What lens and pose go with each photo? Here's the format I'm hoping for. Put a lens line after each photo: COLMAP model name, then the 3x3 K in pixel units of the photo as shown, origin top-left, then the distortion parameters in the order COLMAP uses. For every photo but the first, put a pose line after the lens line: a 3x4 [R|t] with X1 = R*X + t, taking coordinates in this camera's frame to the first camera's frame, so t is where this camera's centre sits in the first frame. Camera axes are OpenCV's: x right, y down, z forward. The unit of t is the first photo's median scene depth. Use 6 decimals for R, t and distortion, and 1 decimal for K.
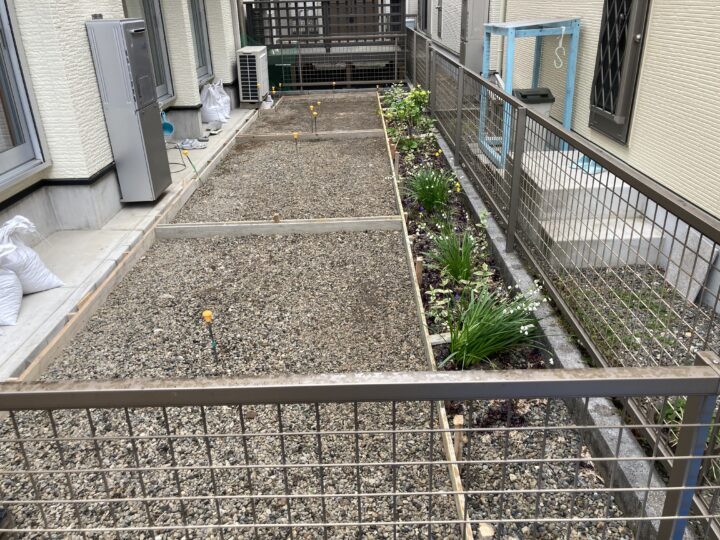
lens RADIAL K [[602.3, 0, 360.0], [0, 602.3, 270.0], [0, 0, 1]] dist [0.009679, 0.018590]
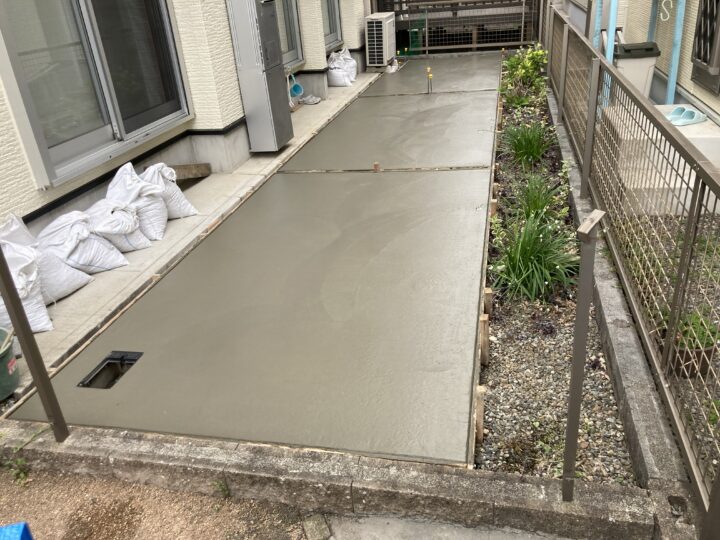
lens RADIAL K [[604.4, 0, 362.5], [0, 604.4, 257.8], [0, 0, 1]] dist [0.039236, -0.005844]
pose [[0.975422, 0.051559, -0.214228, 0.063544], [-0.045456, 0.998411, 0.033318, 0.035237], [0.215605, -0.022761, 0.976215, -0.081471]]
